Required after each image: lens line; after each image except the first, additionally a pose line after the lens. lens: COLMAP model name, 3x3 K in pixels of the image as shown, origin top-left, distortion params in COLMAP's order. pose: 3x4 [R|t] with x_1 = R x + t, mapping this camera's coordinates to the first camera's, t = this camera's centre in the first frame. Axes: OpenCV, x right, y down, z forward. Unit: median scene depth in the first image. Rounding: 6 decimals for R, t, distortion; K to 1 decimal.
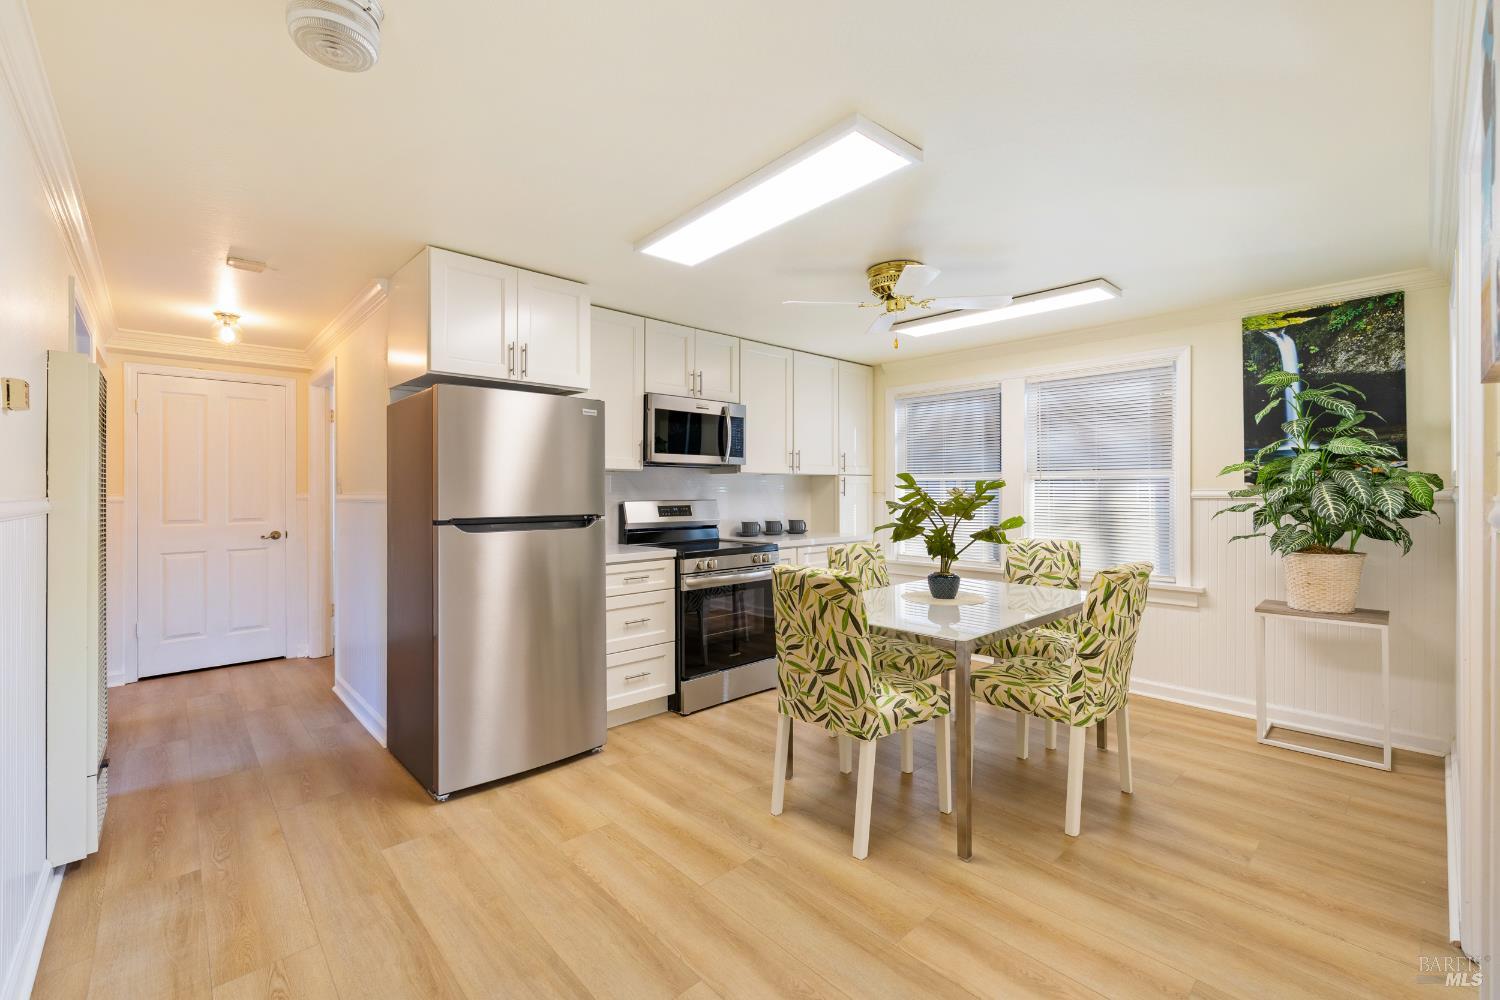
lens RADIAL K [[632.6, 0, 746.8], [0, 632.6, 497.5], [0, 0, 1]] dist [-0.000933, 0.000269]
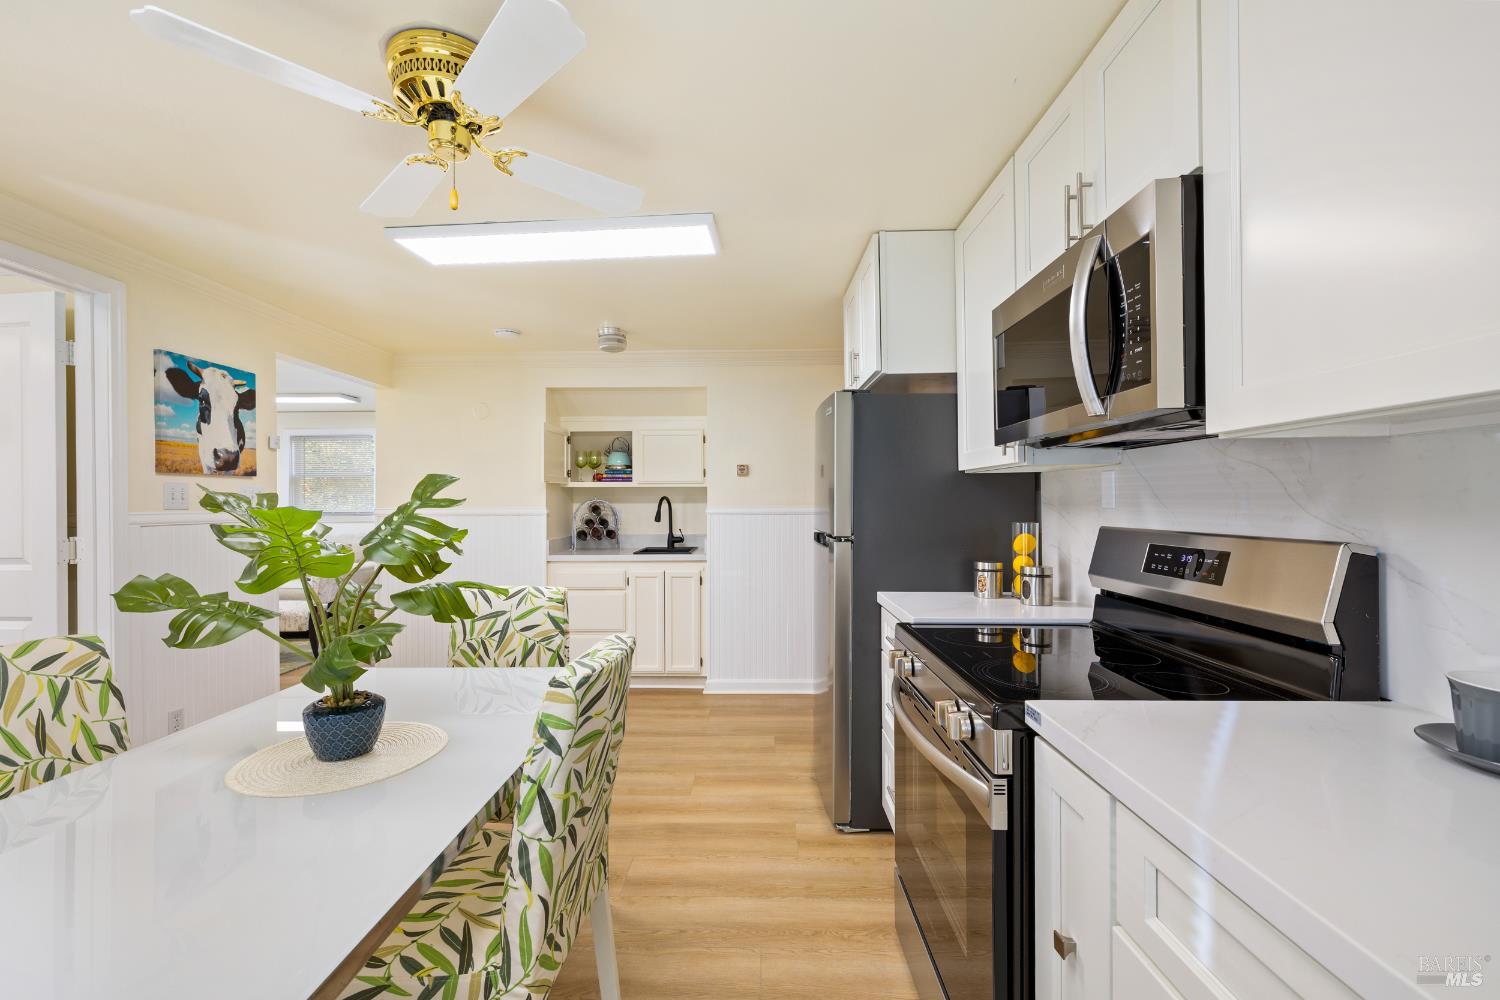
lens RADIAL K [[632.6, 0, 741.6], [0, 632.6, 504.5], [0, 0, 1]] dist [-0.000933, 0.000269]
pose [[-0.704190, 0.011642, -0.709917, 0.504541], [0.007789, 0.999932, 0.008673, -0.026829], [0.709969, 0.000578, -0.704232, 1.766338]]
